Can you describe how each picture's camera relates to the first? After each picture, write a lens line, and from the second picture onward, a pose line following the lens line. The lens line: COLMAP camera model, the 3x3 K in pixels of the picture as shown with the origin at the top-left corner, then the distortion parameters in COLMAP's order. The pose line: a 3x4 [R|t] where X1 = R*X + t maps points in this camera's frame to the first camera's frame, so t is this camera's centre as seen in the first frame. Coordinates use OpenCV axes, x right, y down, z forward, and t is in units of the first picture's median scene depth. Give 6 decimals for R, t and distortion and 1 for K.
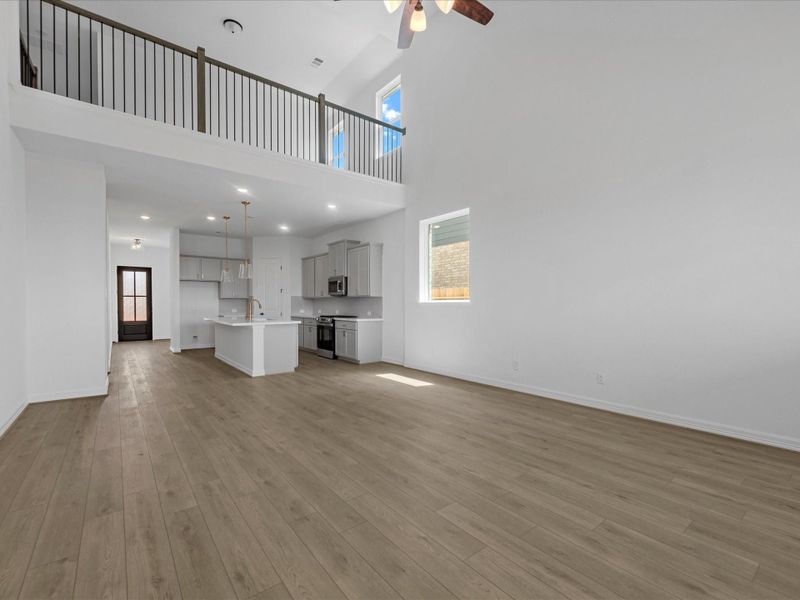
lens RADIAL K [[367.9, 0, 402.3], [0, 367.9, 312.5], [0, 0, 1]] dist [0.000386, 0.001016]
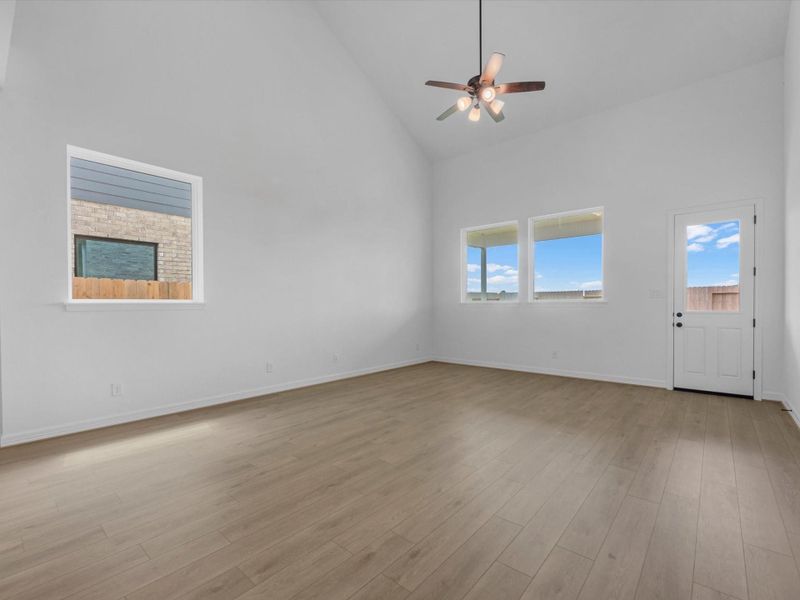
lens RADIAL K [[367.9, 0, 404.9], [0, 367.9, 306.4], [0, 0, 1]] dist [0.000386, 0.001016]
pose [[-0.207769, -0.002051, 0.978176, -1.059522], [0.025501, 0.999647, 0.007512, -0.024418], [-0.977845, 0.026505, -0.207644, 1.249436]]
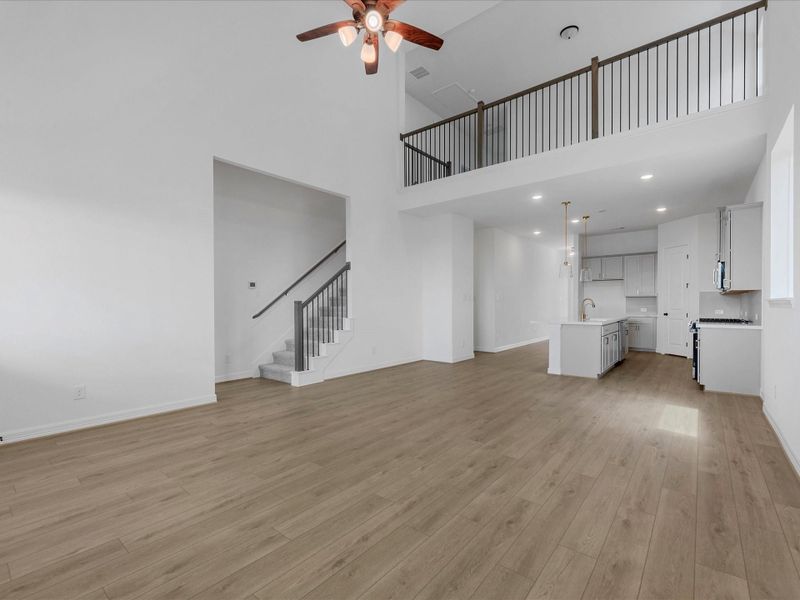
lens RADIAL K [[367.9, 0, 396.3], [0, 367.9, 304.0], [0, 0, 1]] dist [0.000386, 0.001016]
pose [[0.209474, -0.001868, -0.977812, 0.908774], [-0.016727, 0.999845, -0.005493, -0.013125], [0.977671, 0.017506, 0.209410, 0.639079]]
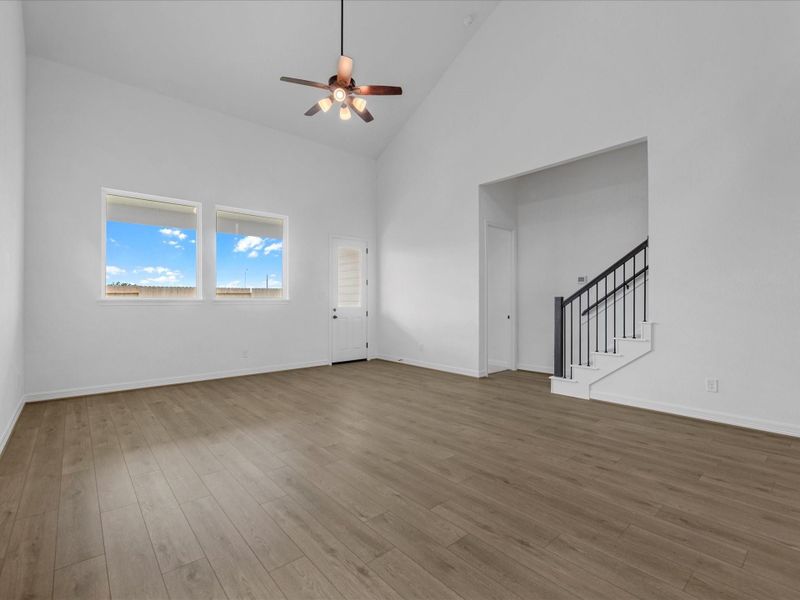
lens RADIAL K [[367.9, 0, 405.3], [0, 367.9, 296.4], [0, 0, 1]] dist [0.000386, 0.001016]
pose [[-0.998043, -0.001159, -0.062519, -0.091020], [-0.001429, 0.999990, 0.004277, -0.035276], [0.062513, 0.004358, -0.998035, 1.944232]]
